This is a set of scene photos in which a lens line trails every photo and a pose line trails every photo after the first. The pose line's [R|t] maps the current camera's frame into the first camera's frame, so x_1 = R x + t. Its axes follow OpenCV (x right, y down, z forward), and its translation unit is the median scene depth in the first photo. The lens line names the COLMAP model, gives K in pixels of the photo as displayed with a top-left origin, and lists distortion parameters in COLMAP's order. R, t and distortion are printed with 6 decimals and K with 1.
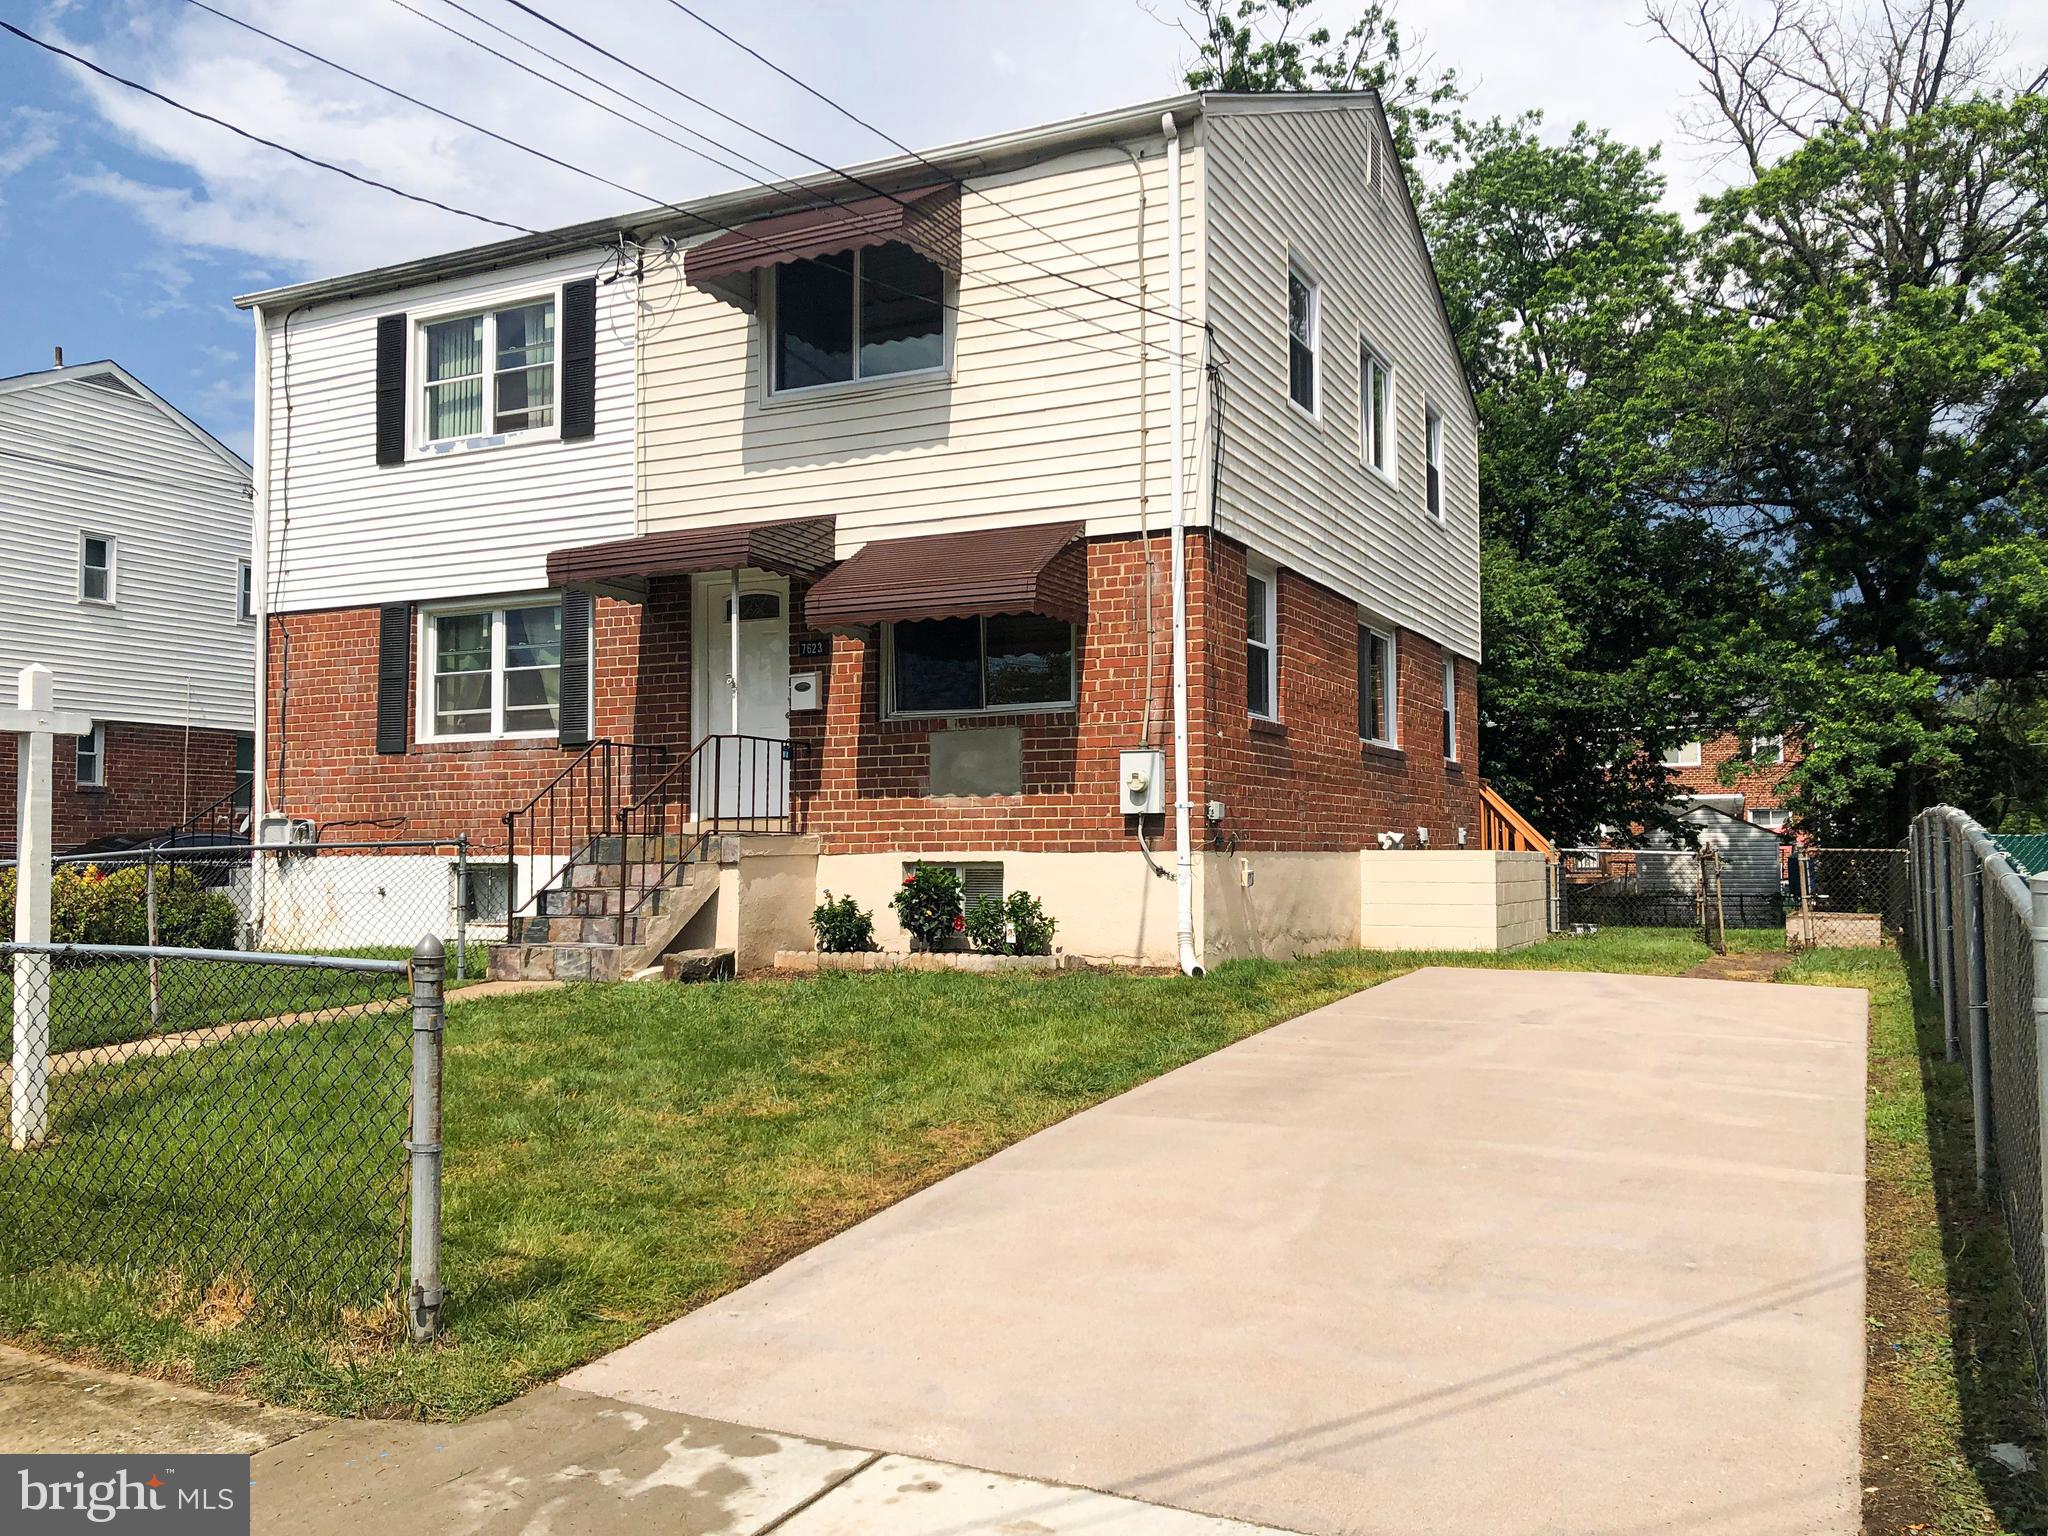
lens RADIAL K [[1671.2, 0, 1027.5], [0, 1671.2, 765.6], [0, 0, 1]] dist [-0.003349, 0.008833]
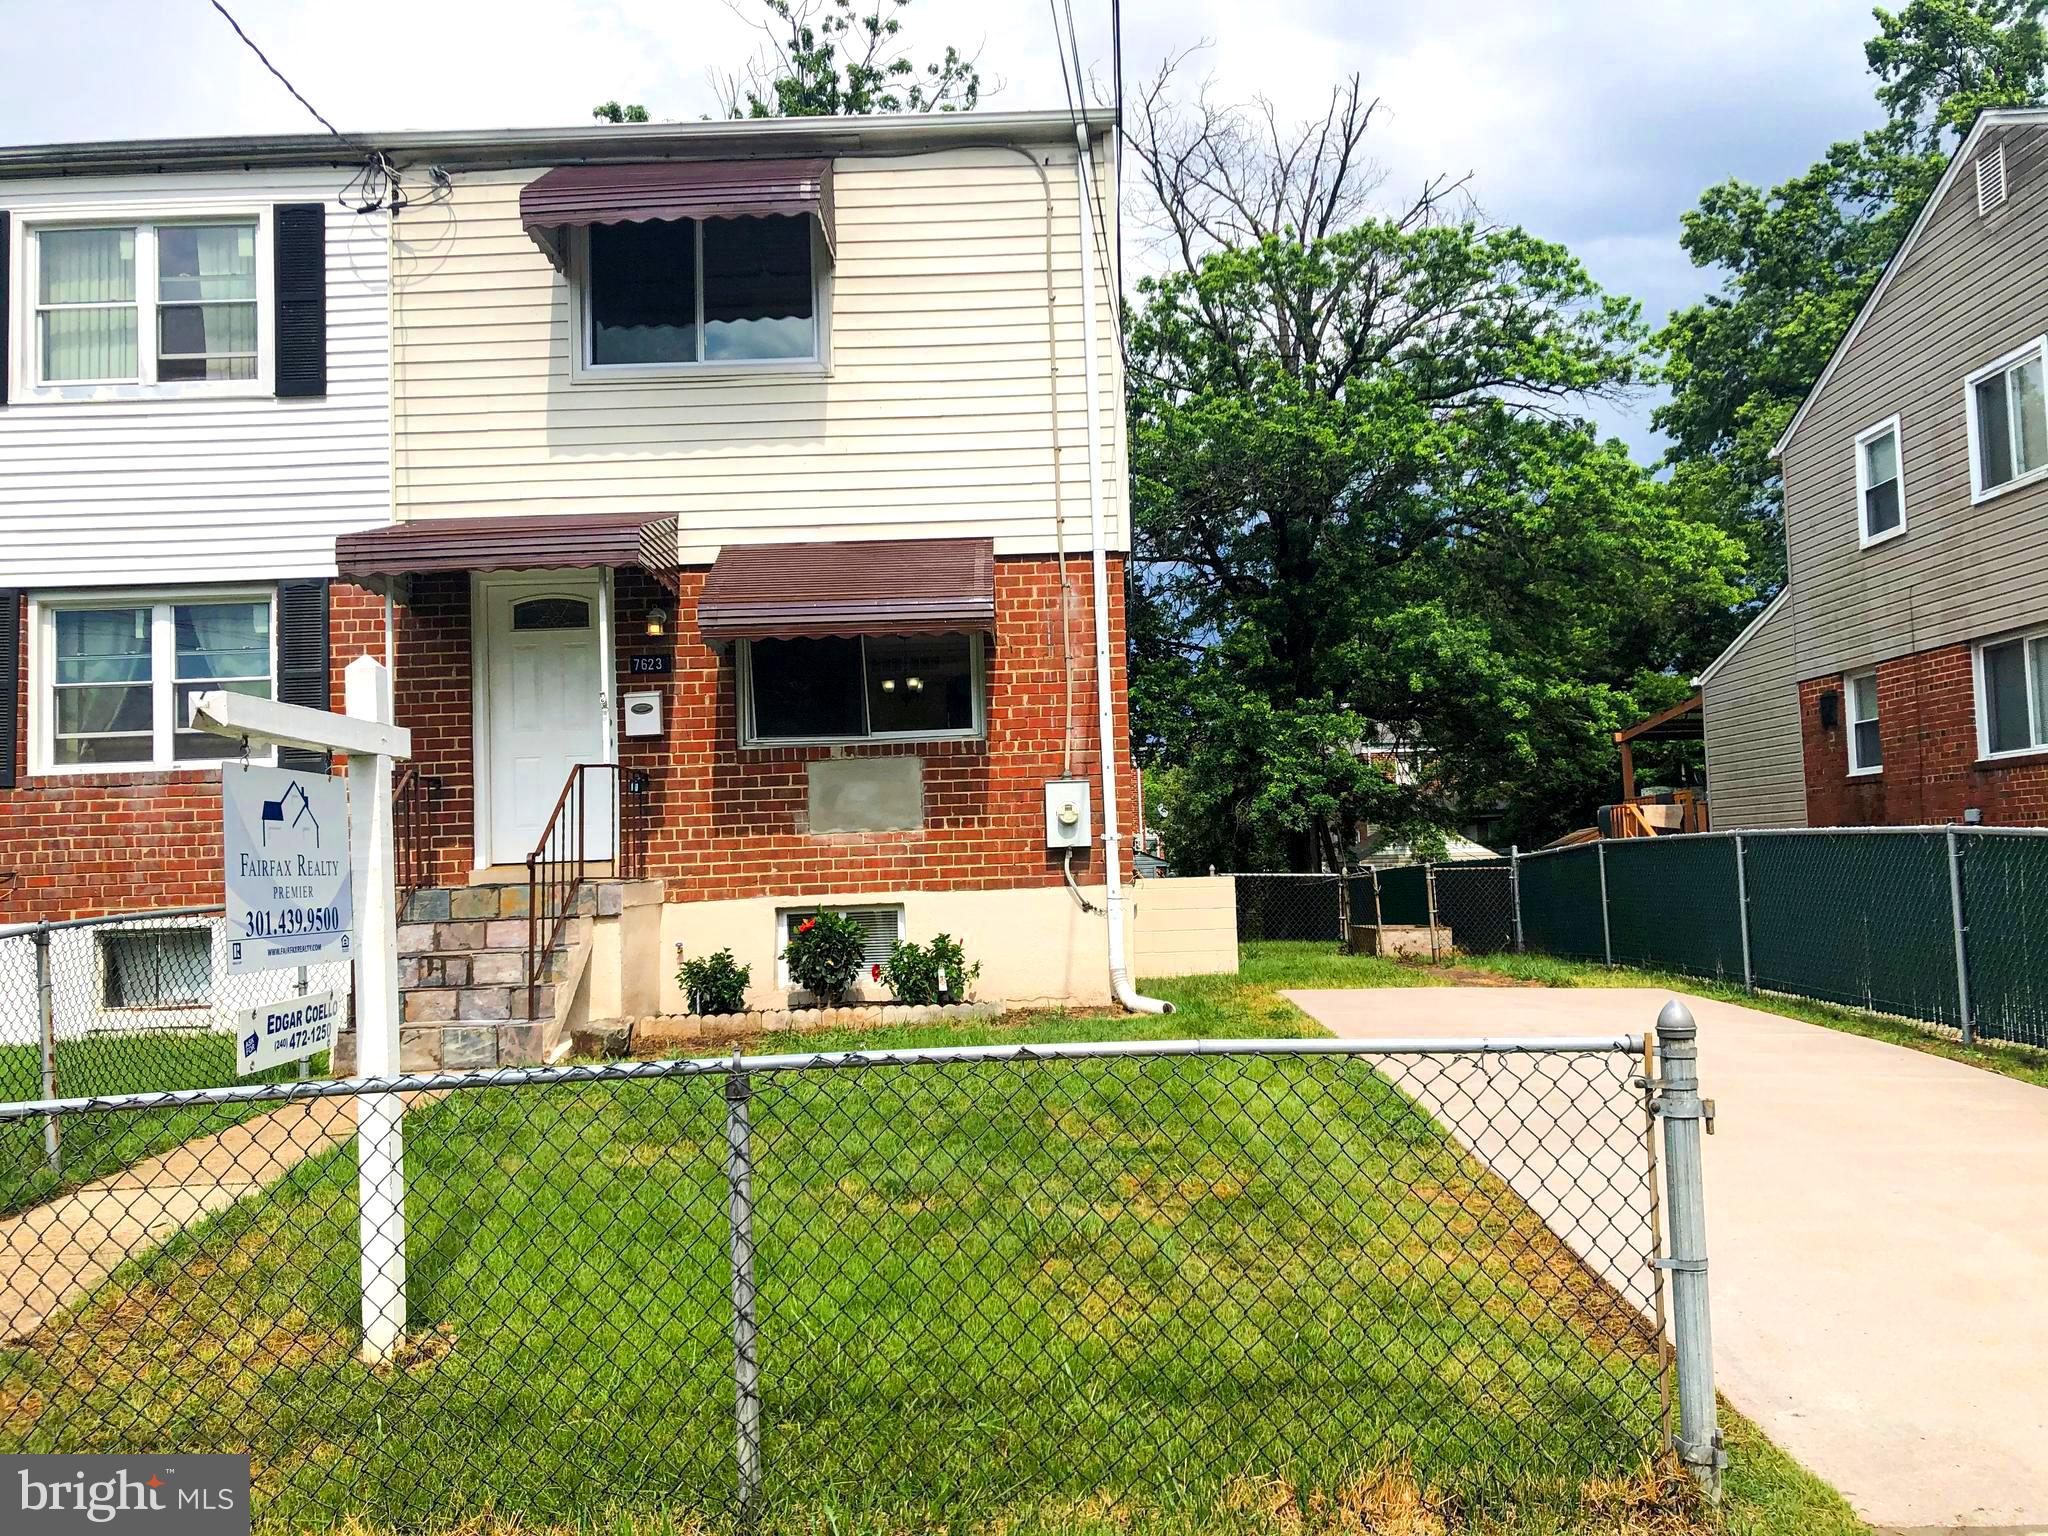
lens RADIAL K [[1671.2, 0, 1024.4], [0, 1671.2, 767.2], [0, 0, 1]] dist [-0.003349, 0.008833]
pose [[0.899322, 0.001430, 0.437284, -0.333267], [0.007263, 0.999808, -0.018206, 0.000271], [-0.437226, 0.019549, 0.899139, 0.135140]]
